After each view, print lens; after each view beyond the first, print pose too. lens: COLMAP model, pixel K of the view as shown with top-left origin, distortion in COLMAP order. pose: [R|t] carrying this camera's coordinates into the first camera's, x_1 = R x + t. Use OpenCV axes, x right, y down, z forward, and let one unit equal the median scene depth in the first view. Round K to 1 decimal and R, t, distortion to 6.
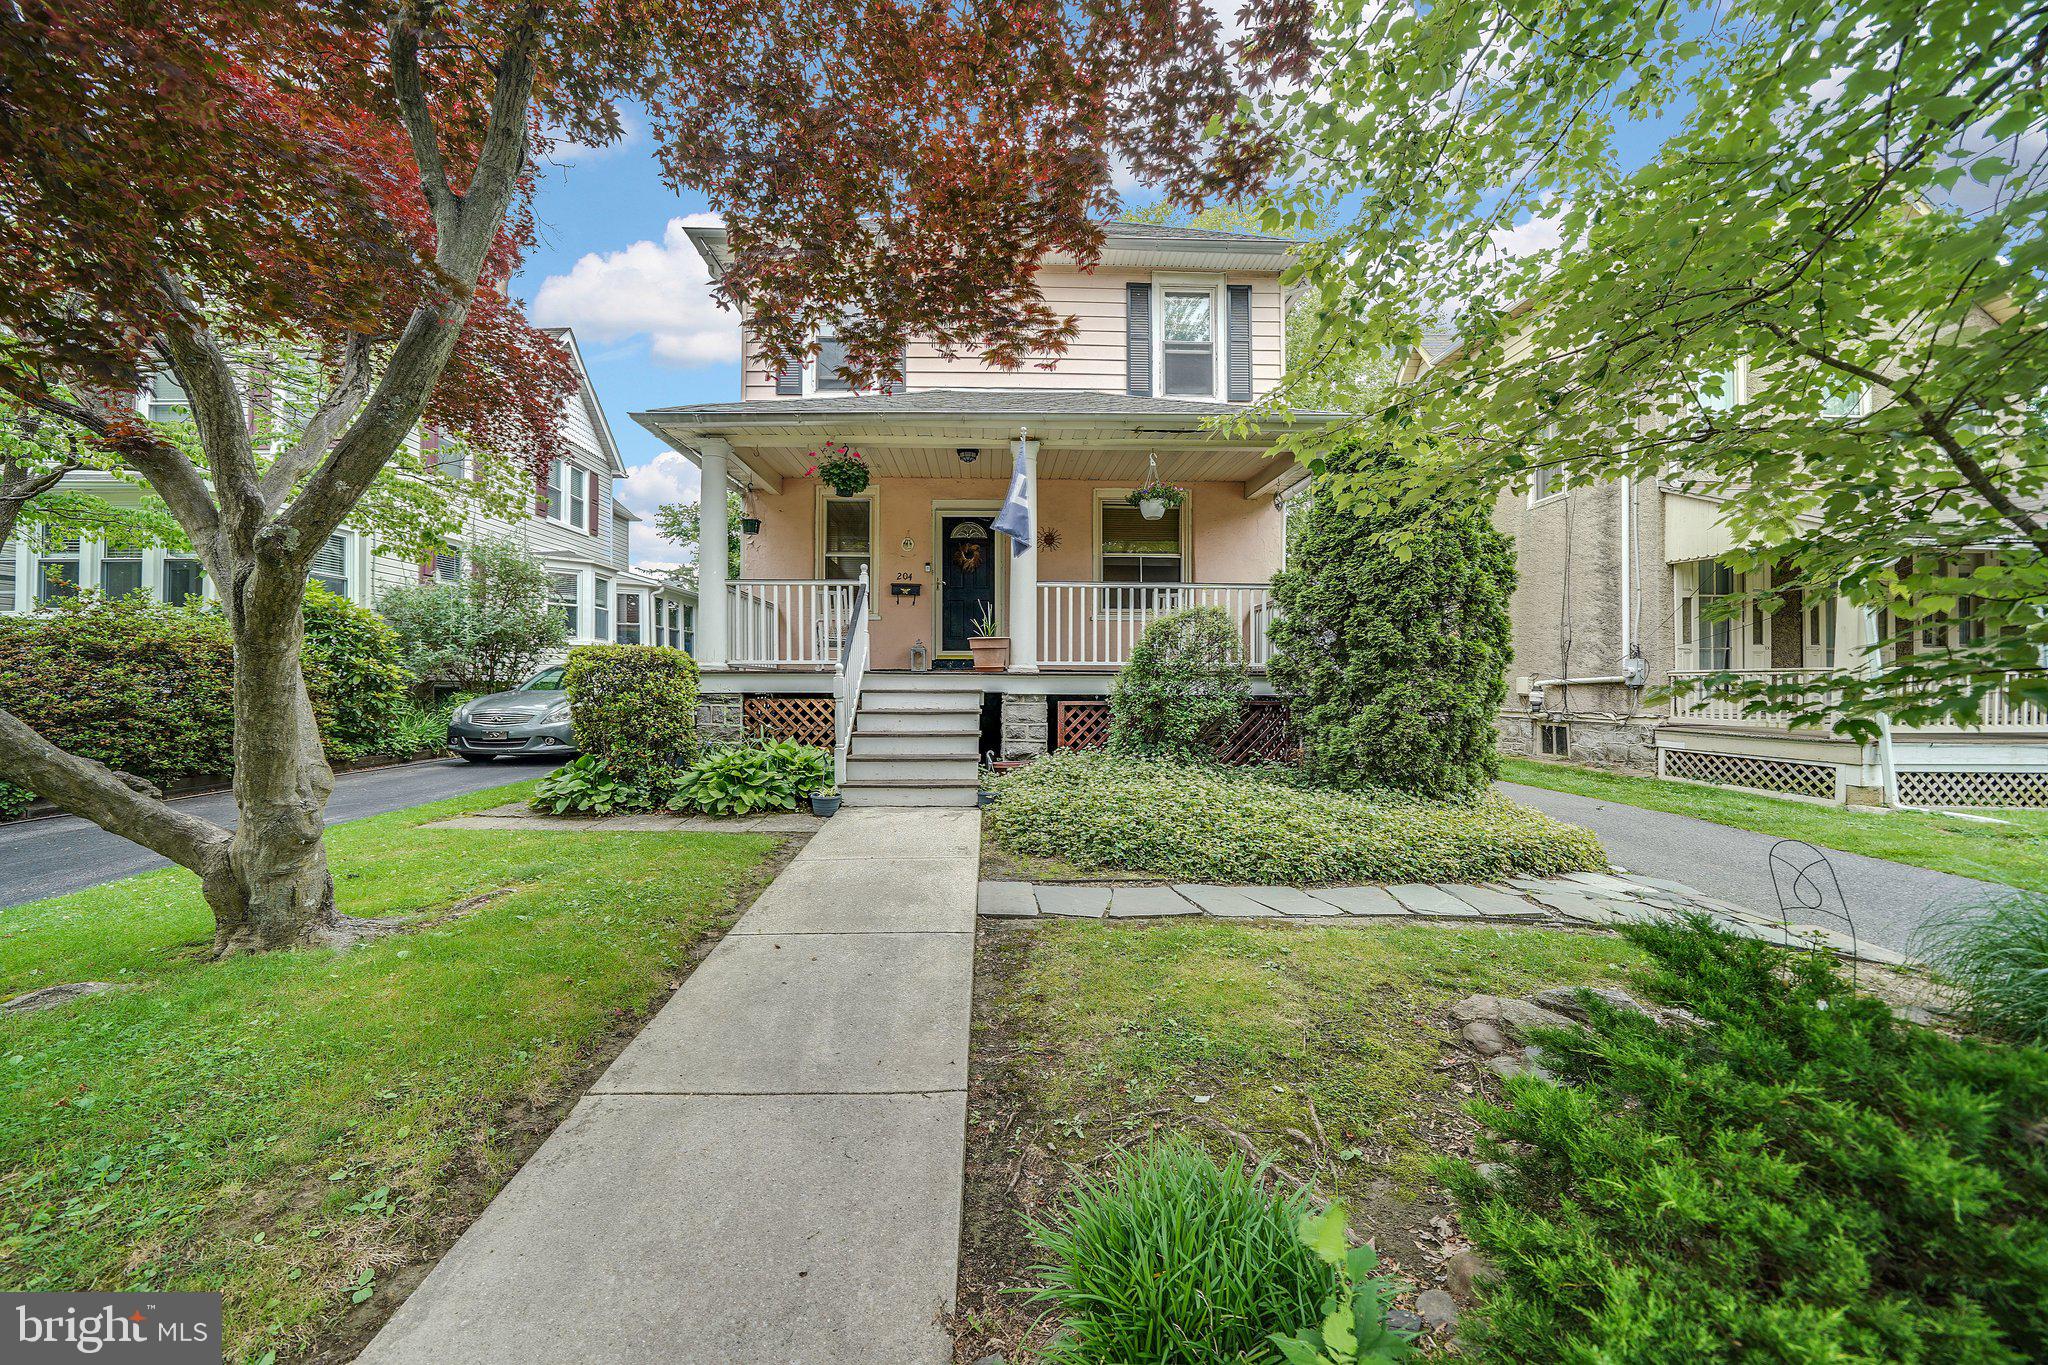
lens RADIAL K [[711.0, 0, 1010.4], [0, 711.0, 684.3], [0, 0, 1]] dist [0.000377, 0.000006]
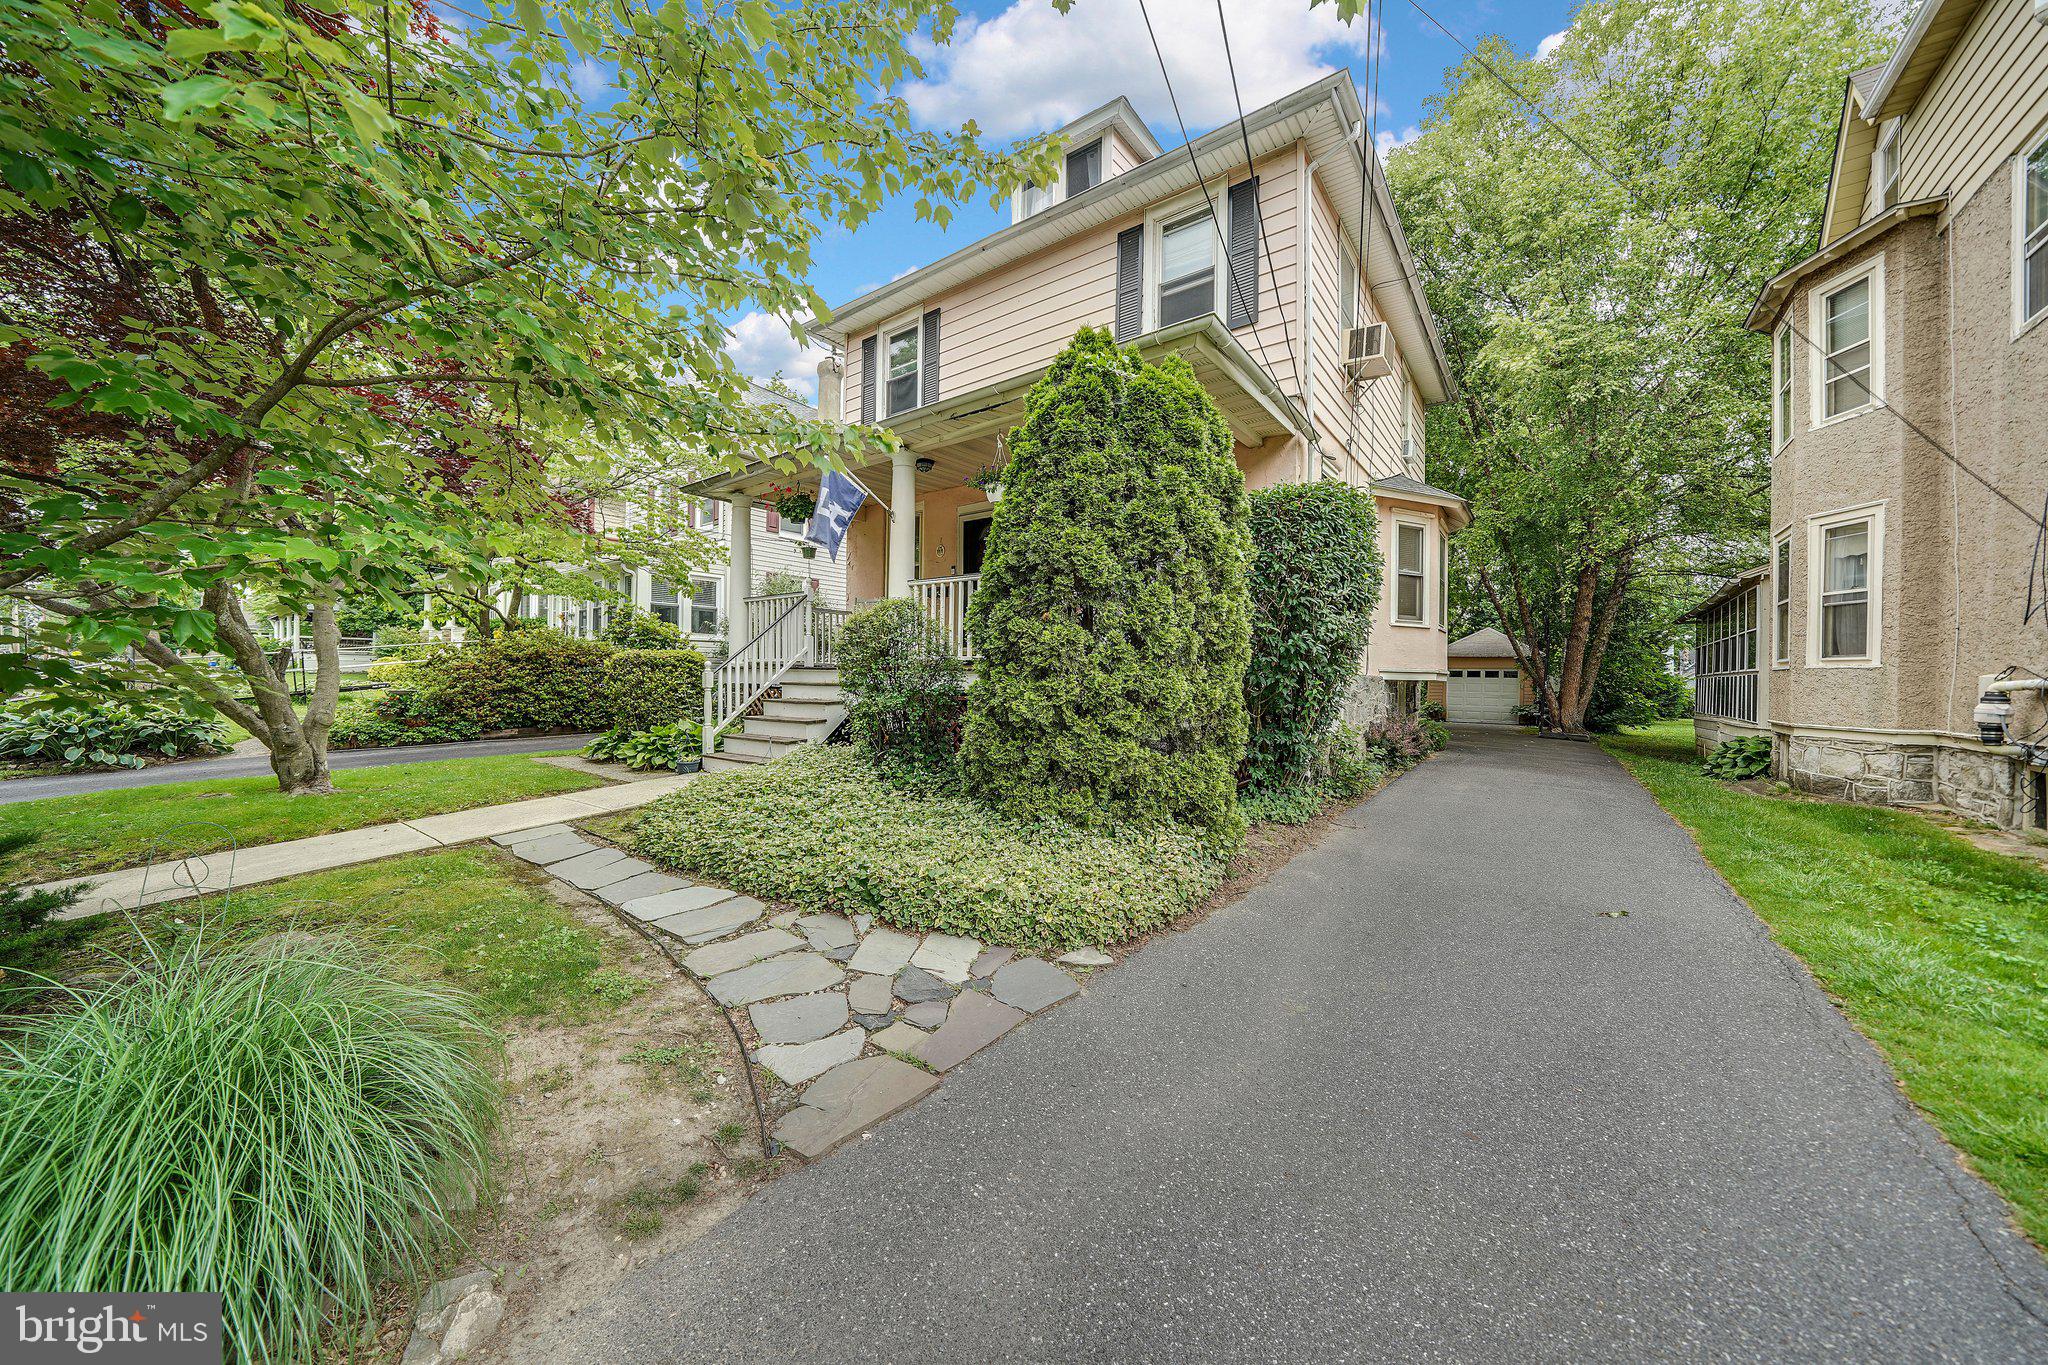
lens RADIAL K [[711.0, 0, 1020.6], [0, 711.0, 676.8], [0, 0, 1]] dist [0.000377, 0.000006]
pose [[0.782390, 0.003692, -0.622778, 0.634278], [0.003587, 0.999939, 0.010433, -0.008570], [0.622778, -0.010396, 0.782329, 0.204554]]
